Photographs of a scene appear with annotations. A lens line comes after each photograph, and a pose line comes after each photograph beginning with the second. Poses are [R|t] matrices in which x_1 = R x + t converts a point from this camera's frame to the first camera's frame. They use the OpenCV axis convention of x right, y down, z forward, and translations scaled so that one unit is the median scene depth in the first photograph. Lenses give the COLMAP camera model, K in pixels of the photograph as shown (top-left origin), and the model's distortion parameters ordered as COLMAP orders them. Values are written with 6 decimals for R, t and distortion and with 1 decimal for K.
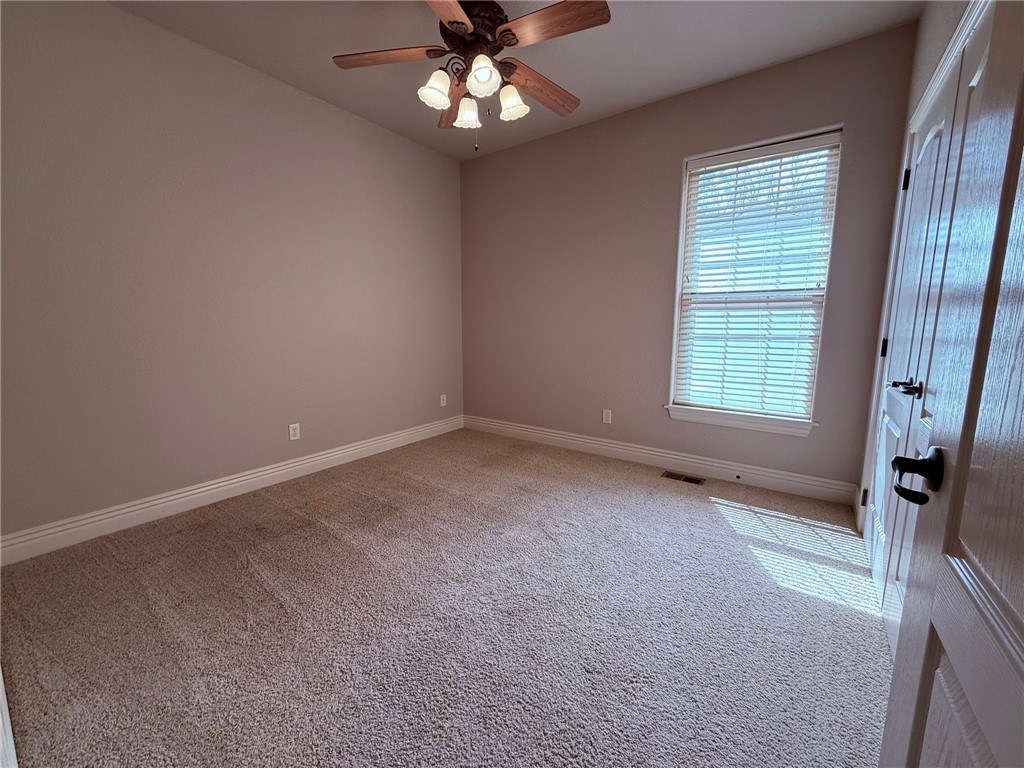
lens RADIAL K [[410.9, 0, 509.0], [0, 410.9, 385.3], [0, 0, 1]] dist [0.001959, -0.000362]
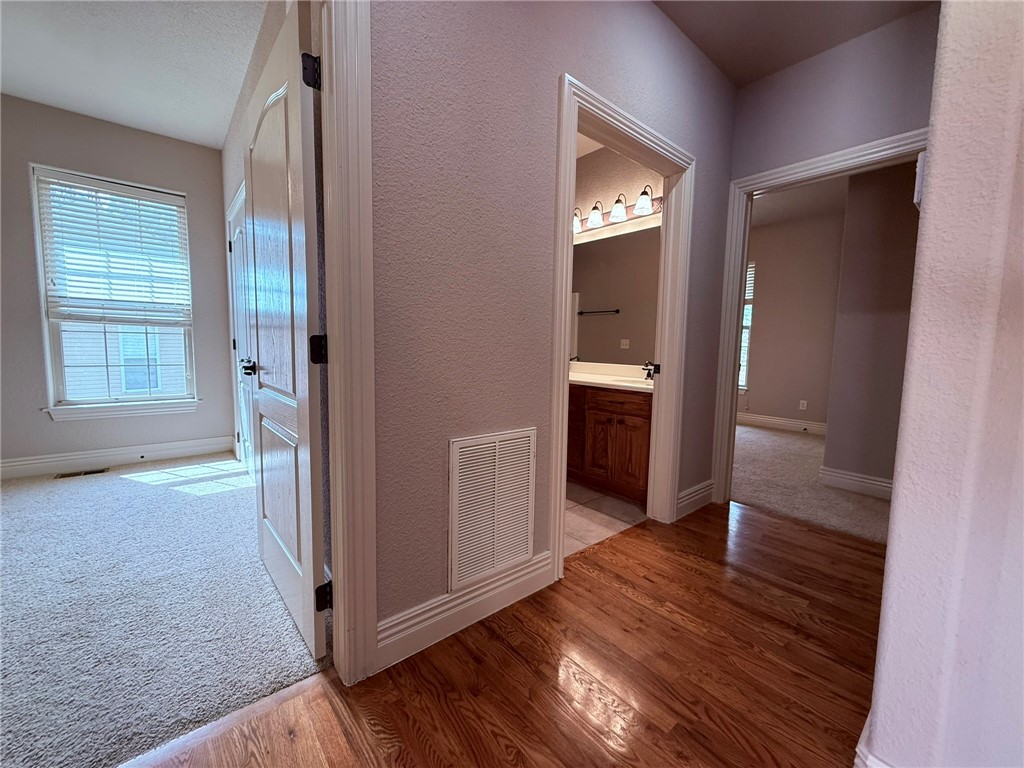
lens RADIAL K [[410.9, 0, 507.7], [0, 410.9, 380.2], [0, 0, 1]] dist [0.001959, -0.000362]
pose [[0.244863, -0.078267, 0.966393, -0.361019], [0.126963, 0.990742, 0.048070, 0.094237], [-0.961209, 0.110926, 0.252533, -0.386700]]
